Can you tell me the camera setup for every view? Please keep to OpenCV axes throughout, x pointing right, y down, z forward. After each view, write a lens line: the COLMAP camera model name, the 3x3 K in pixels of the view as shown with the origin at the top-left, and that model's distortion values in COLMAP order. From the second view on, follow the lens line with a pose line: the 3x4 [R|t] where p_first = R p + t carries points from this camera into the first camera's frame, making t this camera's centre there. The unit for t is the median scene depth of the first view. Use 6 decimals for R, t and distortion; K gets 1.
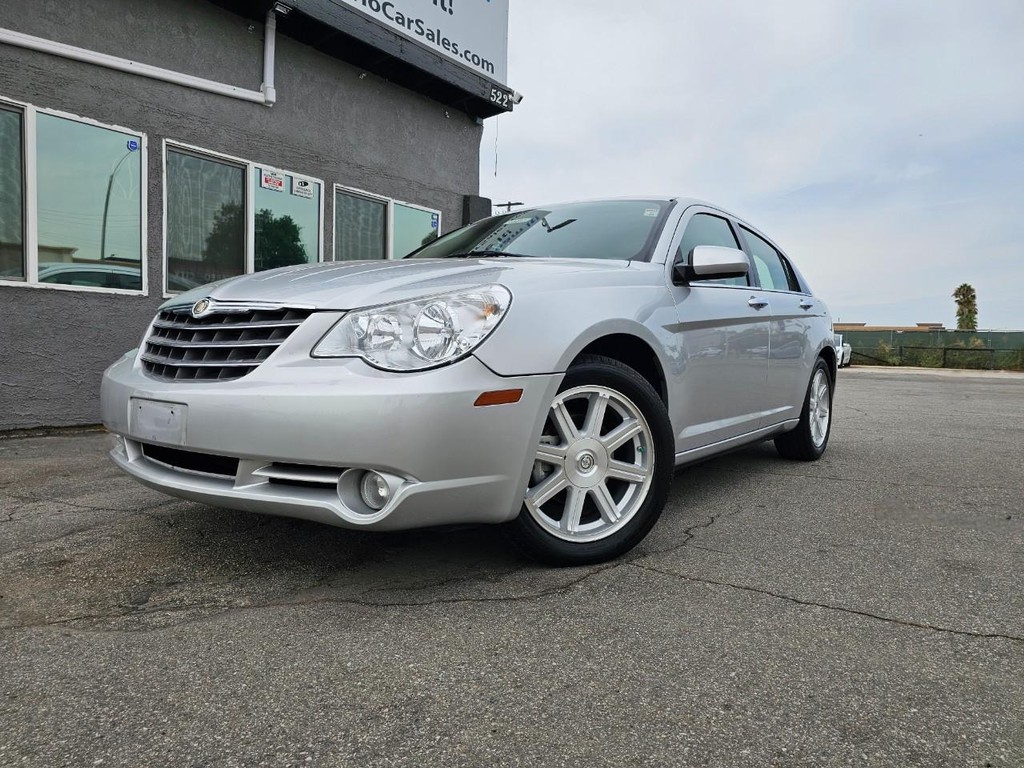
lens RADIAL K [[675.4, 0, 512.0], [0, 675.4, 384.0], [0, 0, 1]] dist [0.038012, -0.040214]
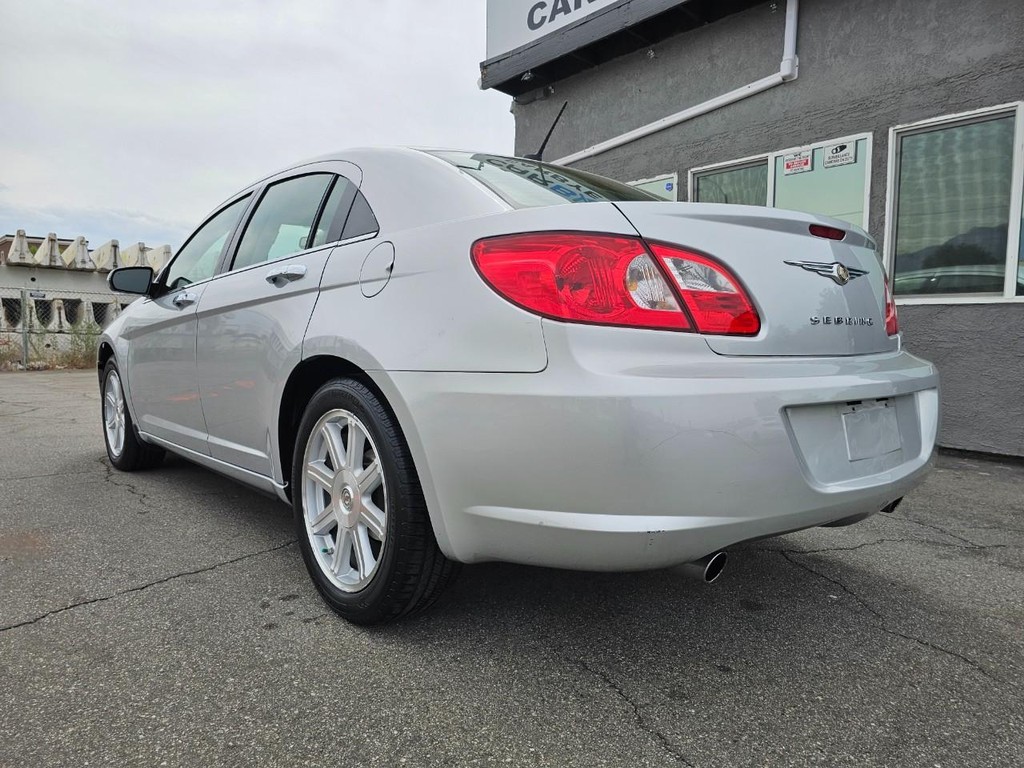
lens RADIAL K [[691.5, 0, 508.5], [0, 691.5, 393.5], [0, 0, 1]] dist [0.026180, -0.042780]
pose [[-0.218102, 0.056387, -0.974296, 0.623596], [-0.059006, 0.995741, 0.070837, -0.049160], [0.974141, 0.072939, -0.213846, 0.877691]]
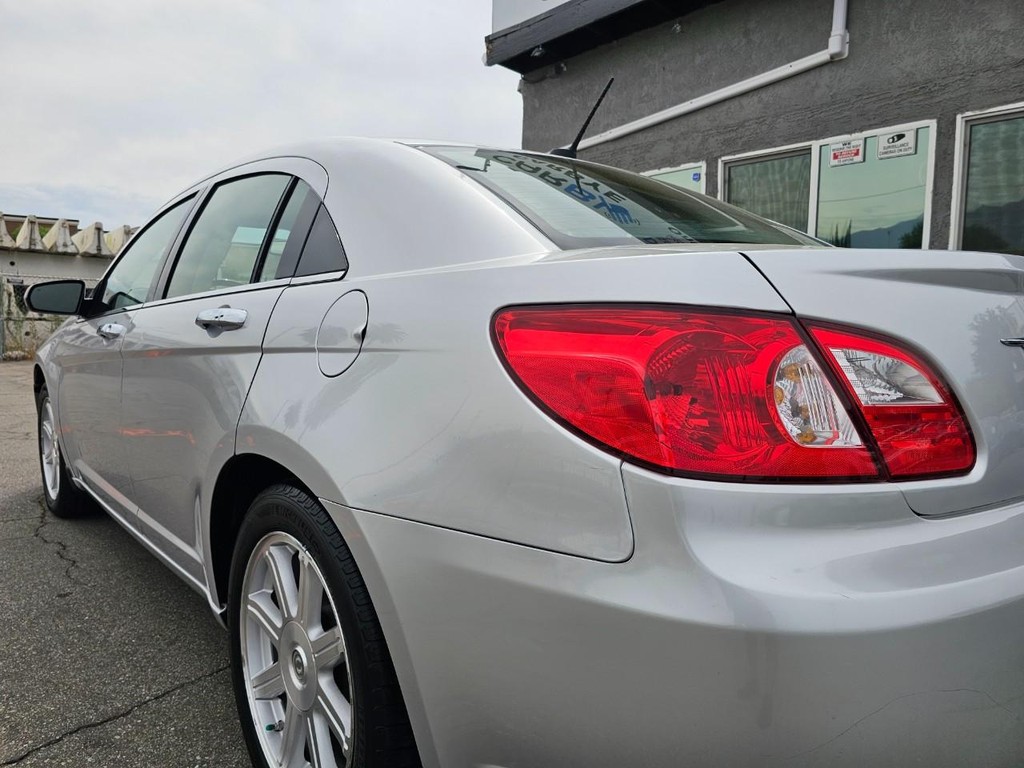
lens RADIAL K [[696.2, 0, 512.0], [0, 696.2, 384.0], [0, 0, 1]] dist [0.010823, -0.026242]
pose [[-0.212220, 0.066787, -0.974937, 0.521166], [-0.066739, 0.994342, 0.082643, -0.083488], [0.974940, 0.082605, -0.206562, 0.841793]]
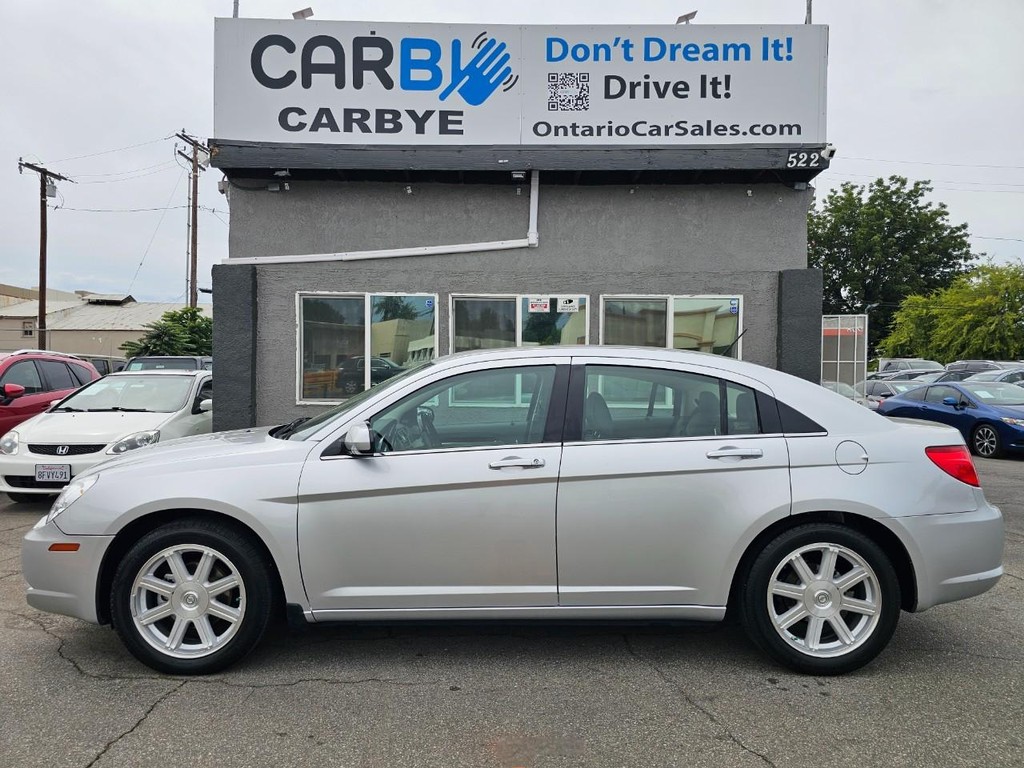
lens RADIAL K [[675.4, 0, 512.0], [0, 675.4, 384.0], [0, 0, 1]] dist [0.038012, -0.040214]
pose [[0.610462, -0.017523, -0.791852, 0.592941], [-0.033777, 0.998270, -0.048131, -0.100845], [0.791325, 0.056129, 0.608814, 0.238882]]
